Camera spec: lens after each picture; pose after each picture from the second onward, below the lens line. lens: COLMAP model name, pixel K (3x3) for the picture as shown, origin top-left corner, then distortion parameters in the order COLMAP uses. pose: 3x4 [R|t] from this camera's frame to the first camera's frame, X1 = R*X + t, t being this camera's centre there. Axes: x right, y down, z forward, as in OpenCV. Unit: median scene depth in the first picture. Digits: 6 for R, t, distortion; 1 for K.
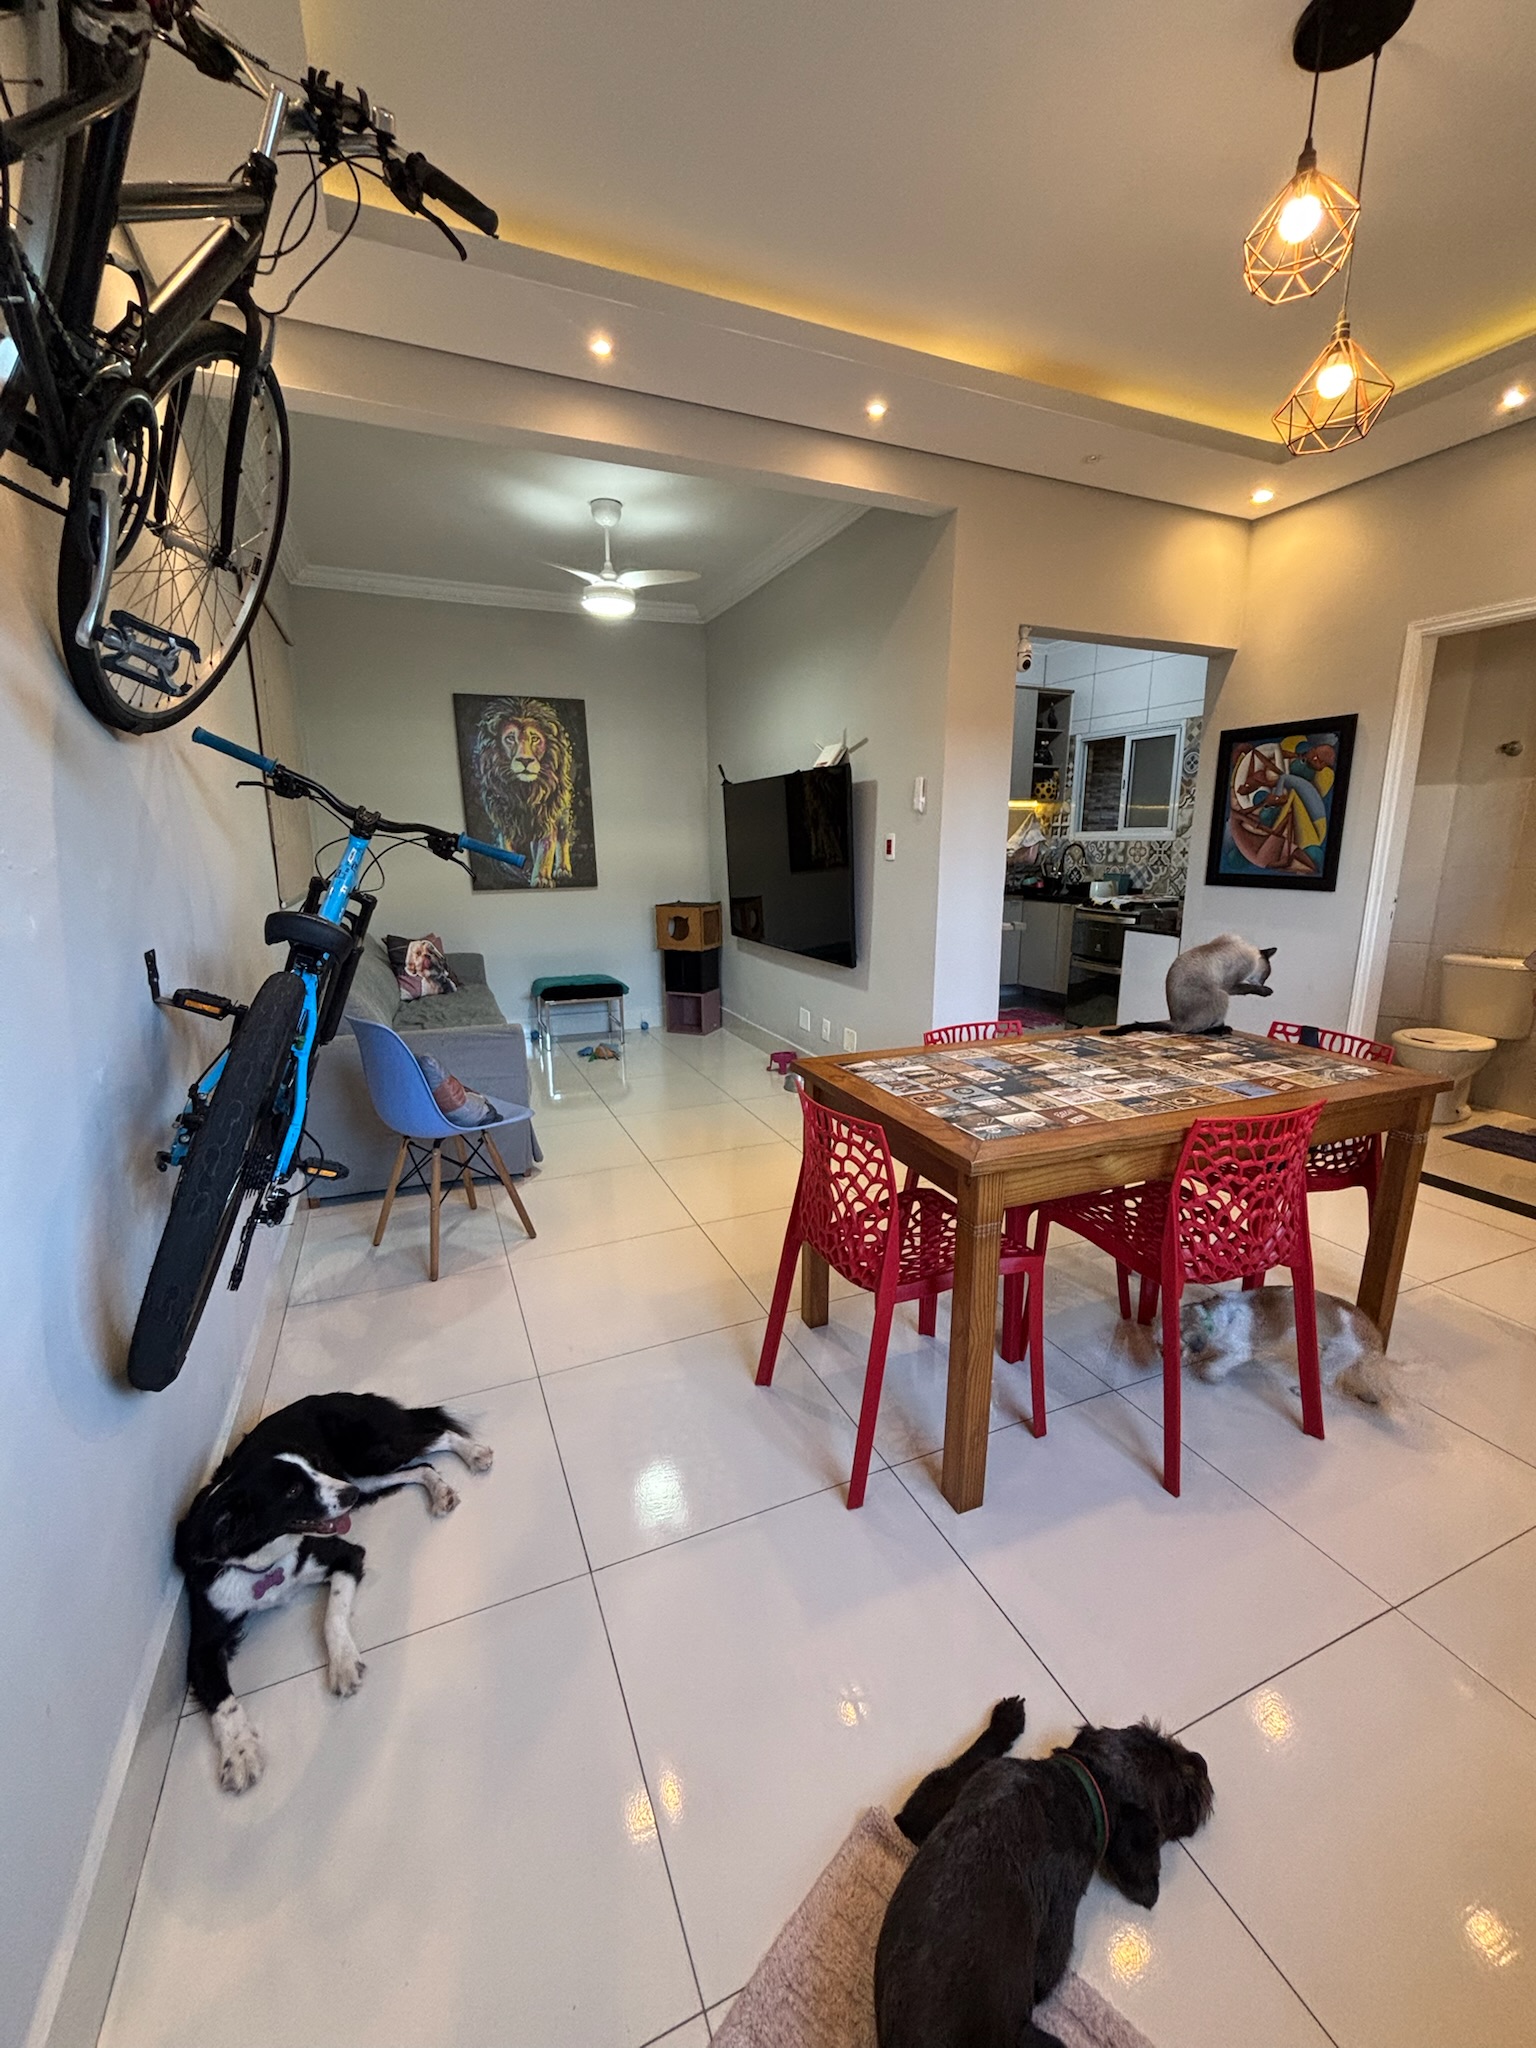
lens RADIAL K [[820.4, 0, 768.0], [0, 820.4, 1024.0], [0, 0, 1]] dist [0.016263, -0.000191]
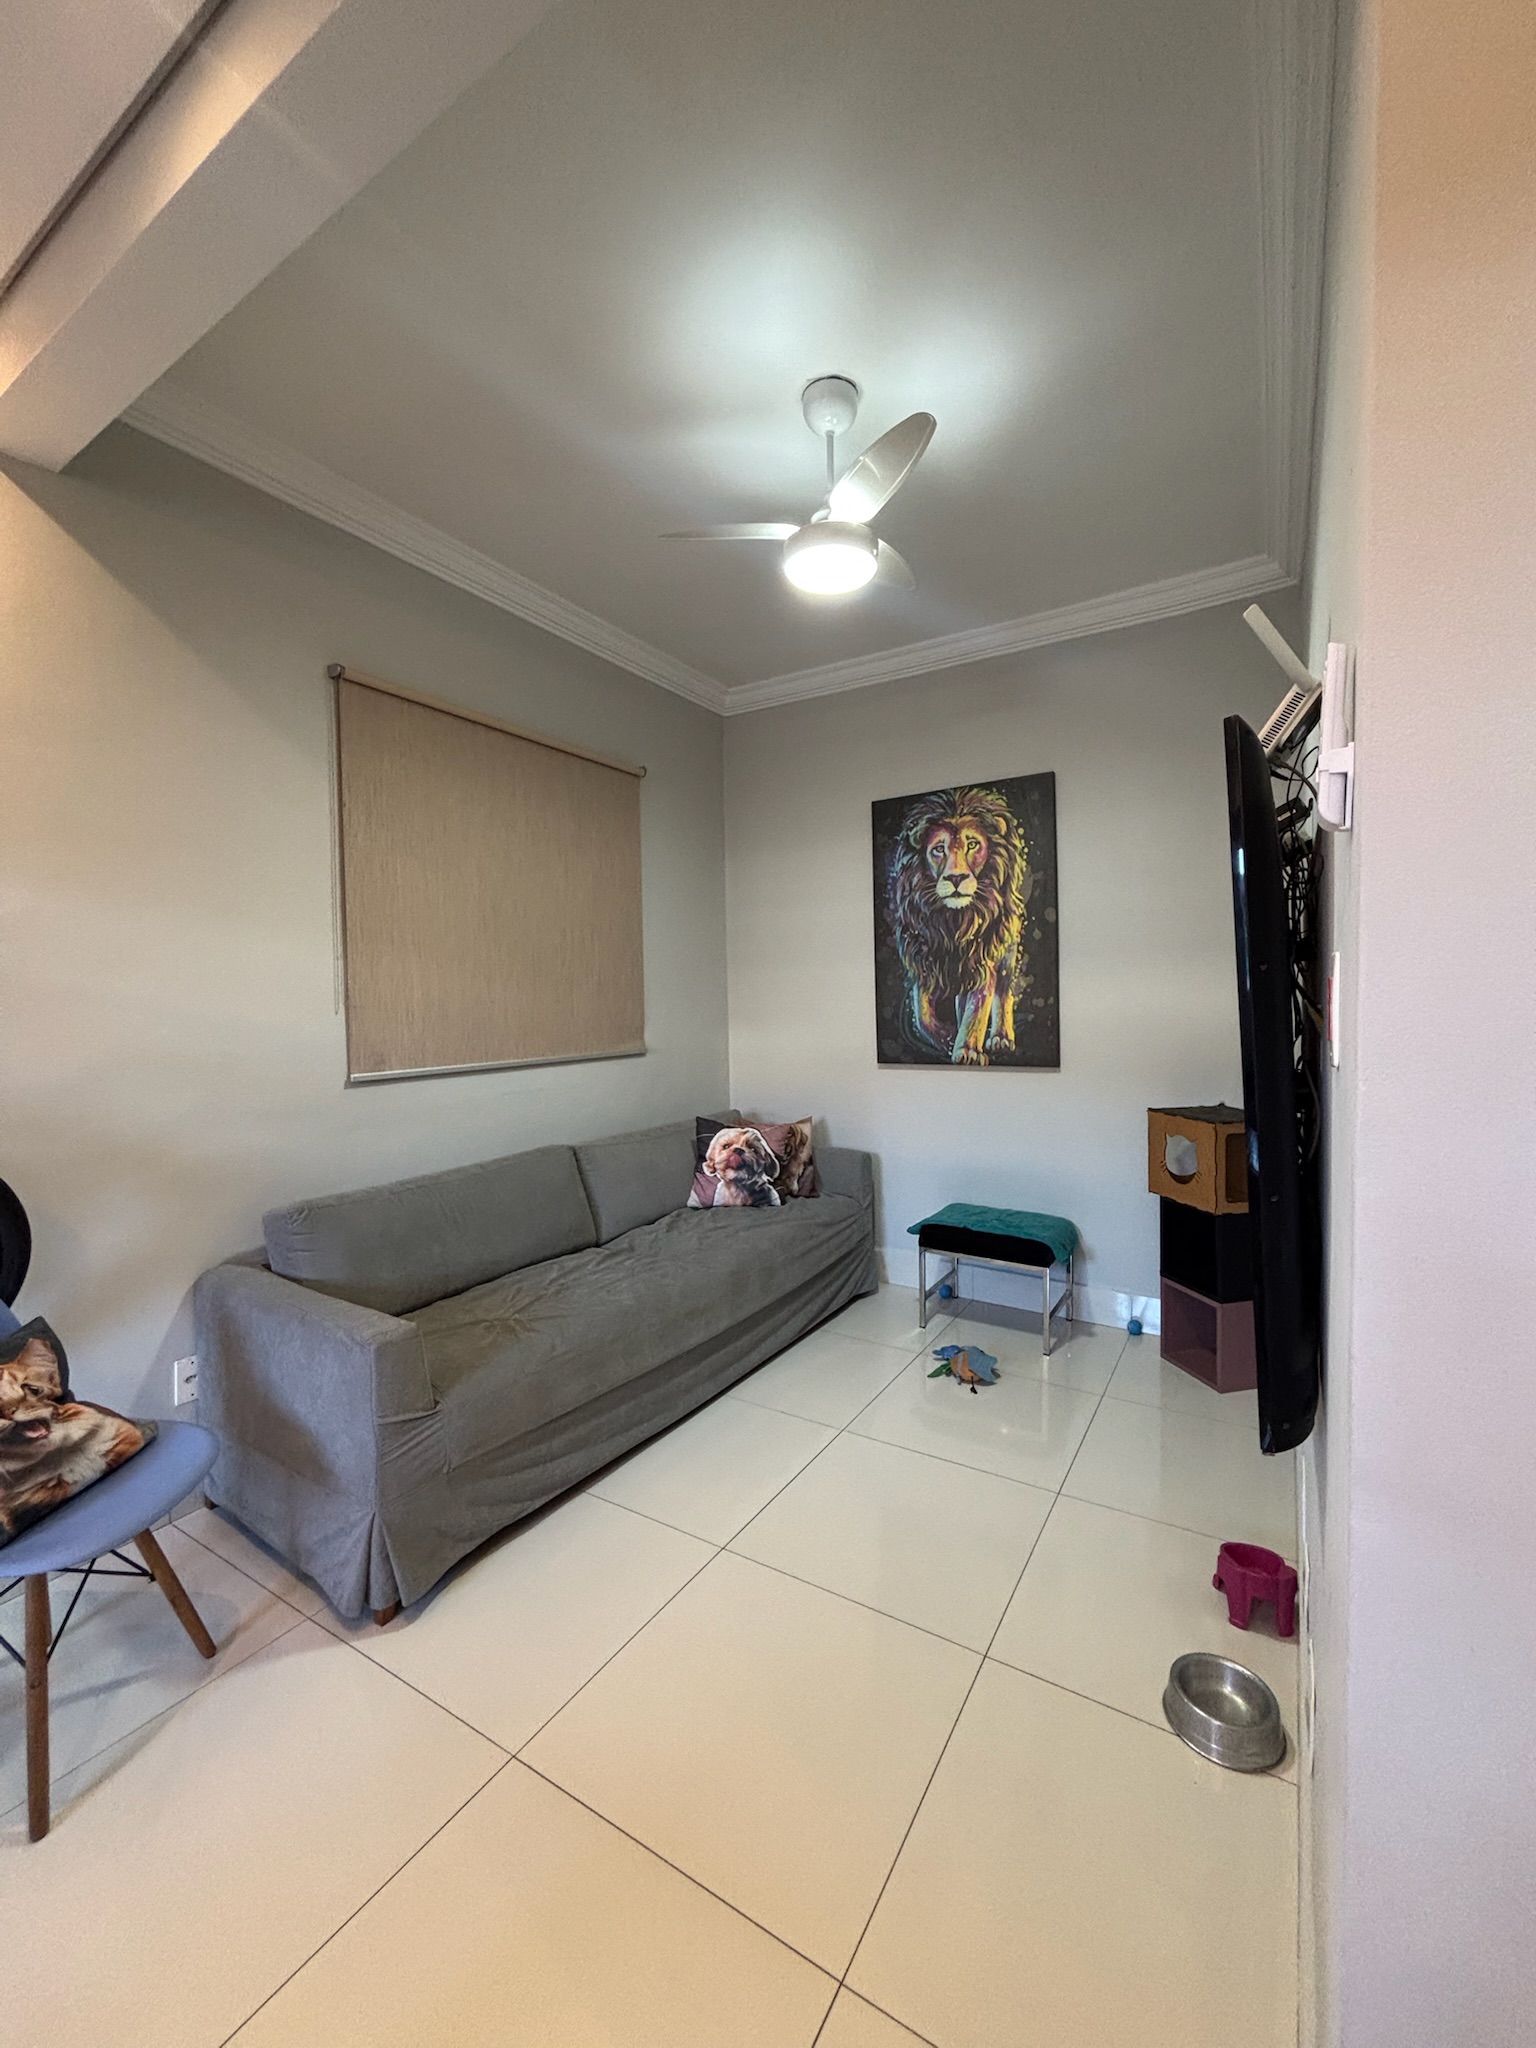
lens RADIAL K [[819.4, 0, 768.0], [0, 819.4, 1024.0], [0, 0, 1]] dist [0.036781, -0.000041]
pose [[0.572649, 0.022082, -0.819503, 0.168912], [-0.169757, 0.981165, -0.092184, -0.113823], [0.802032, 0.191906, 0.565612, 0.514517]]
